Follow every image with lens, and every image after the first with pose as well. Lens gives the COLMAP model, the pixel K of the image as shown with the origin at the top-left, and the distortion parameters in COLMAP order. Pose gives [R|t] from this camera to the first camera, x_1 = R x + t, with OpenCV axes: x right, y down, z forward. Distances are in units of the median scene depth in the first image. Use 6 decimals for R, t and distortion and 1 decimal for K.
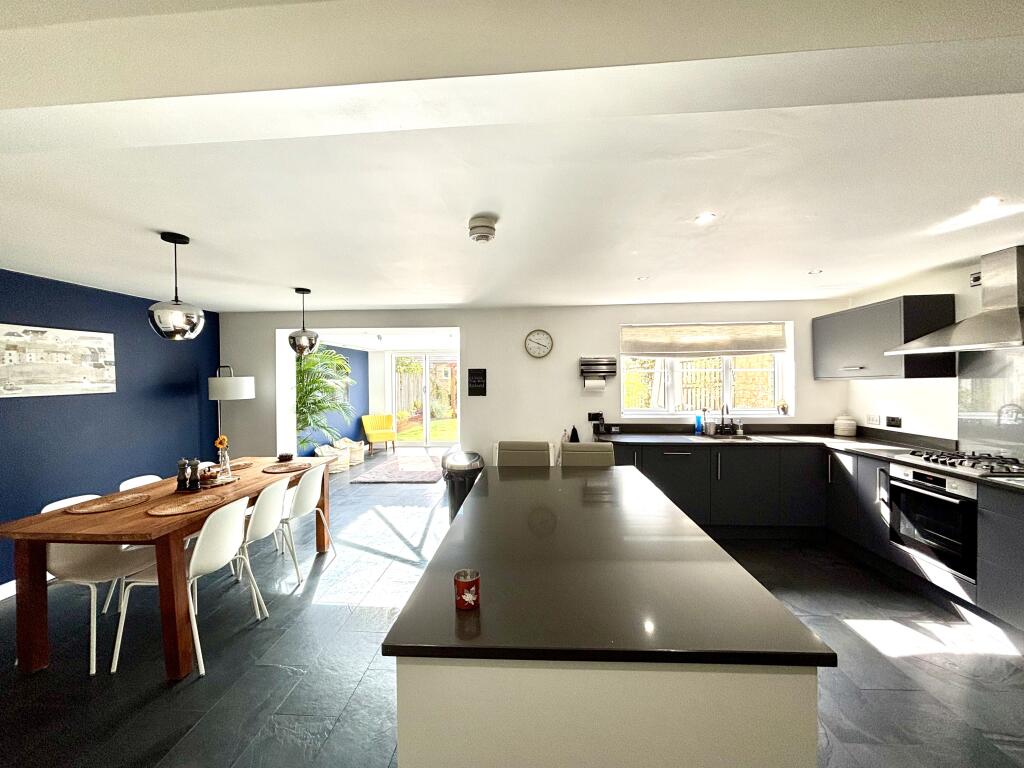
lens RADIAL K [[408.9, 0, 512.0], [0, 408.9, 384.0], [0, 0, 1]] dist [0.000126, -0.000107]
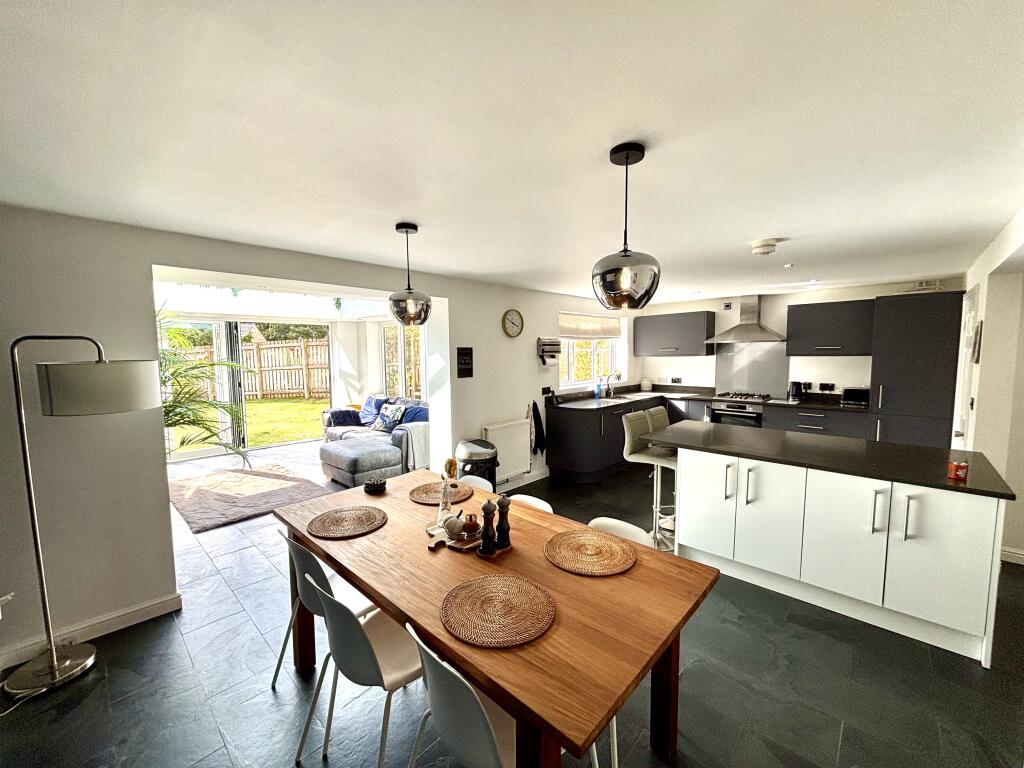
lens RADIAL K [[408.9, 0, 512.0], [0, 408.9, 384.0], [0, 0, 1]] dist [0.000126, -0.000107]
pose [[0.636578, -0.060353, 0.768847, -0.737278], [0.011385, 0.997560, 0.068880, -0.018057], [-0.771129, -0.035094, 0.635712, 0.352849]]
